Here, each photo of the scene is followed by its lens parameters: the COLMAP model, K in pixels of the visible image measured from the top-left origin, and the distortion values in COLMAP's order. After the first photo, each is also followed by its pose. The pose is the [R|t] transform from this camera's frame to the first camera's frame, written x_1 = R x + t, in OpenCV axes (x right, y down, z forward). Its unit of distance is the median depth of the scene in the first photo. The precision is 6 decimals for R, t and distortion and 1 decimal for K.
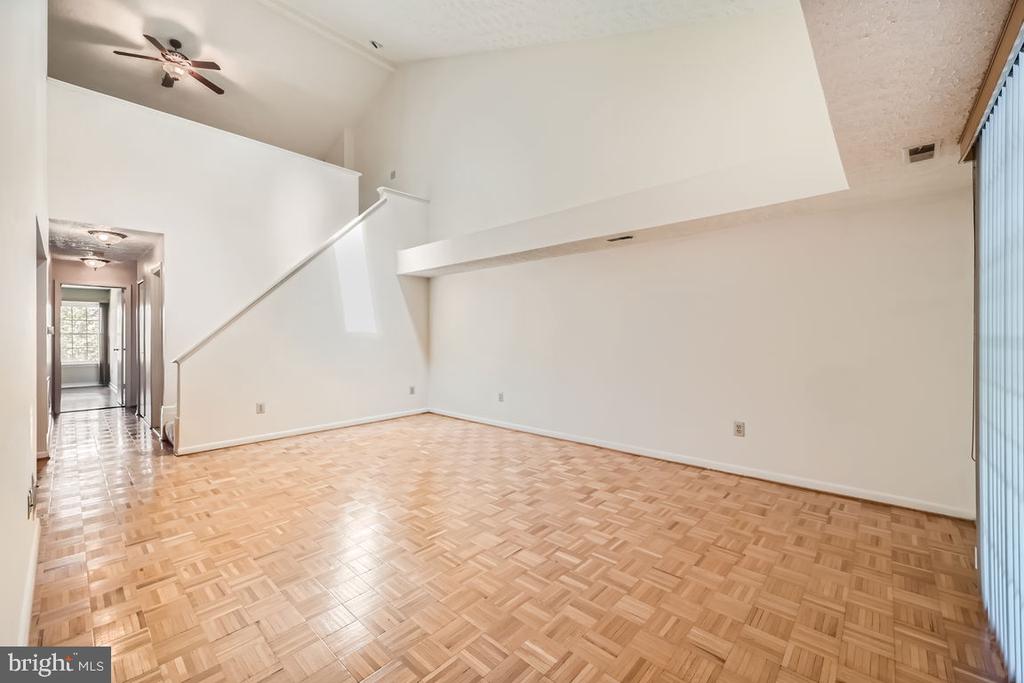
lens RADIAL K [[407.9, 0, 510.1], [0, 407.9, 337.4], [0, 0, 1]] dist [0.001178, 0.000098]
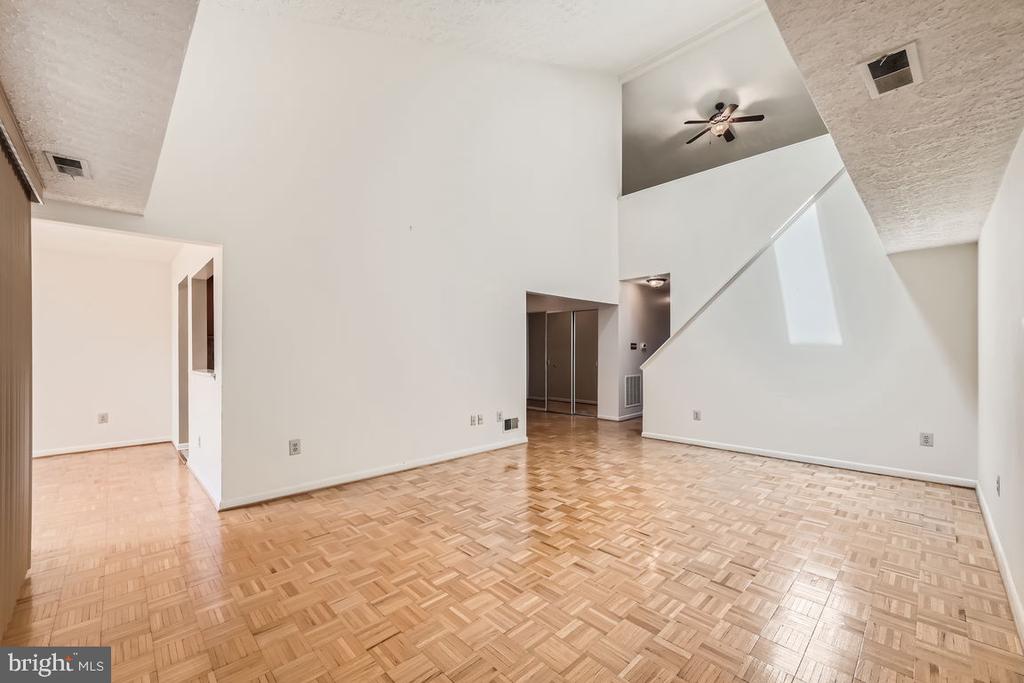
lens RADIAL K [[410.4, 0, 512.8], [0, 410.4, 349.7], [0, 0, 1]] dist [0.000642, 0.000060]
pose [[-0.049523, -0.001600, -0.998772, 0.794567], [-0.000116, 0.999999, -0.001596, -0.002716], [0.998773, 0.000037, -0.049523, 0.864100]]
